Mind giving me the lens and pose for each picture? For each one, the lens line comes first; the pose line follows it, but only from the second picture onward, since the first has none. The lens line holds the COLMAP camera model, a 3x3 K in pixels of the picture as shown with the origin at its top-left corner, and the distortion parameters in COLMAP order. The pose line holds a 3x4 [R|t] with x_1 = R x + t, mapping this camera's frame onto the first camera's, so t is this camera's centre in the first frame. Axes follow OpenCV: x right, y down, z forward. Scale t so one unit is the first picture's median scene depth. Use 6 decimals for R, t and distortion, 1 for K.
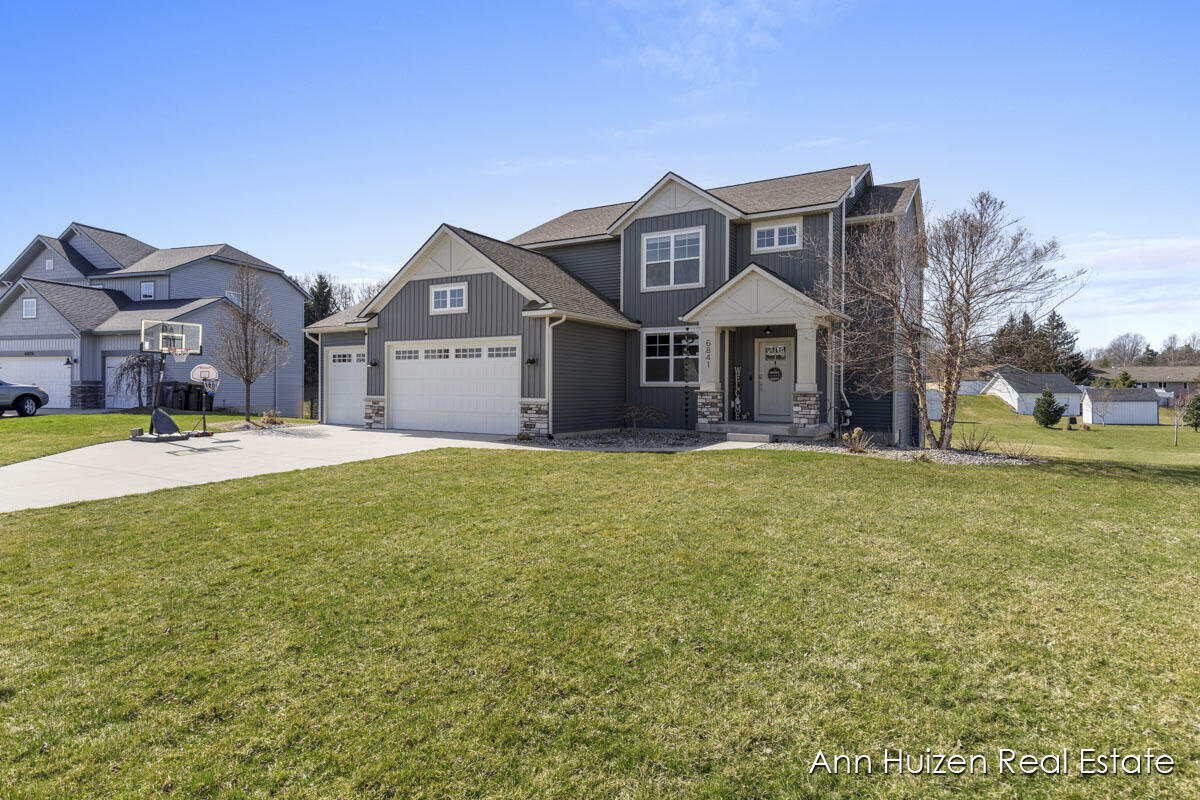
lens RADIAL K [[656.0, 0, 598.8], [0, 656.0, 387.0], [0, 0, 1]] dist [-0.002138, -0.000126]
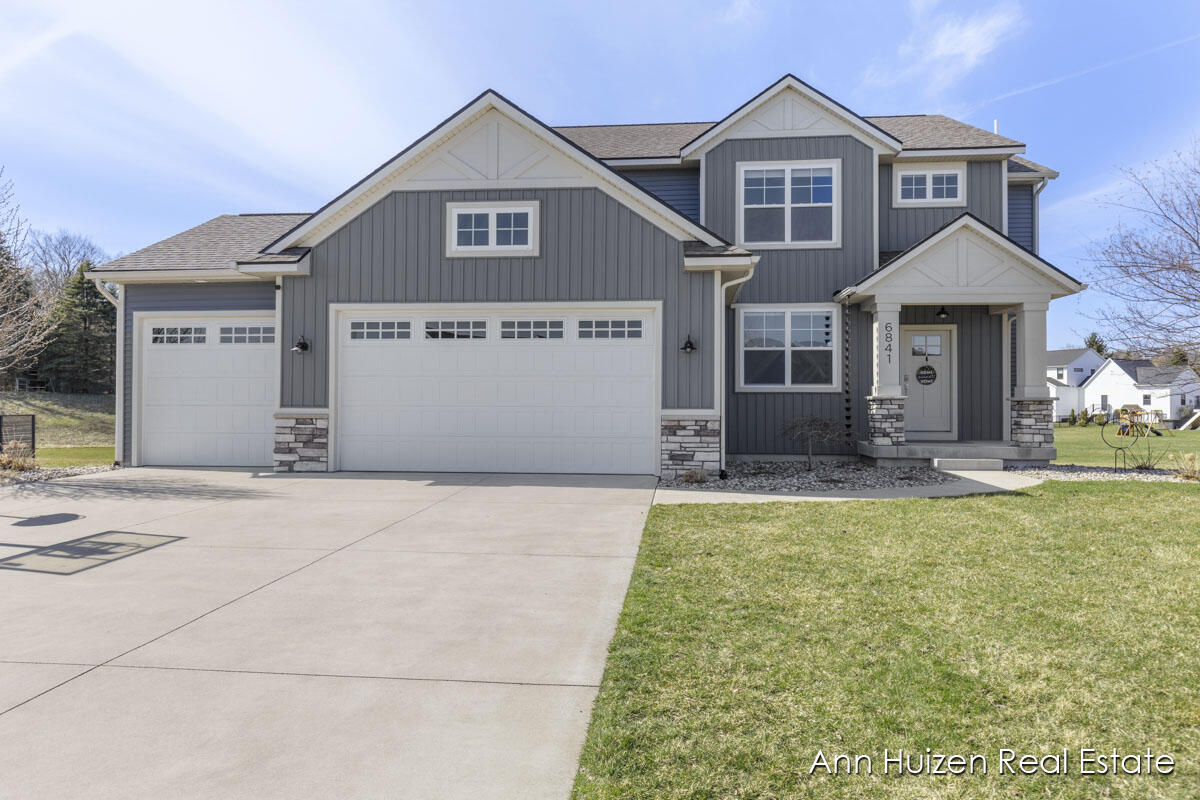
lens RADIAL K [[774.9, 0, 599.2], [0, 774.9, 393.6], [0, 0, 1]] dist [0.000080, -0.001401]
pose [[0.903278, 0.002772, 0.429047, -0.422539], [0.001288, 0.999957, -0.009172, 0.008556], [-0.429054, 0.008838, 0.903235, 0.377116]]
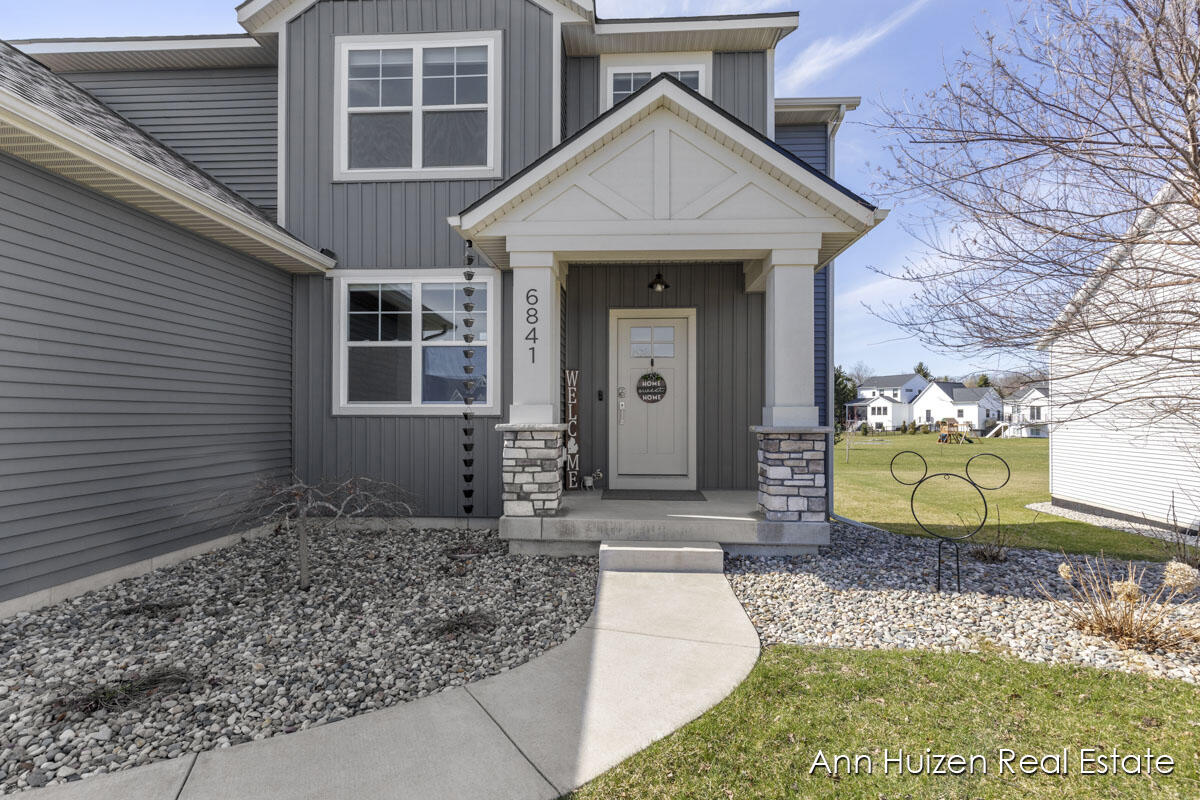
lens RADIAL K [[556.8, 0, 602.7], [0, 556.8, 412.5], [0, 0, 1]] dist [0.004523, 0.000262]
pose [[0.881477, -0.001494, 0.472224, 0.050579], [0.002378, 0.999996, -0.001276, -0.001238], [-0.472220, 0.002248, 0.881478, 0.661474]]
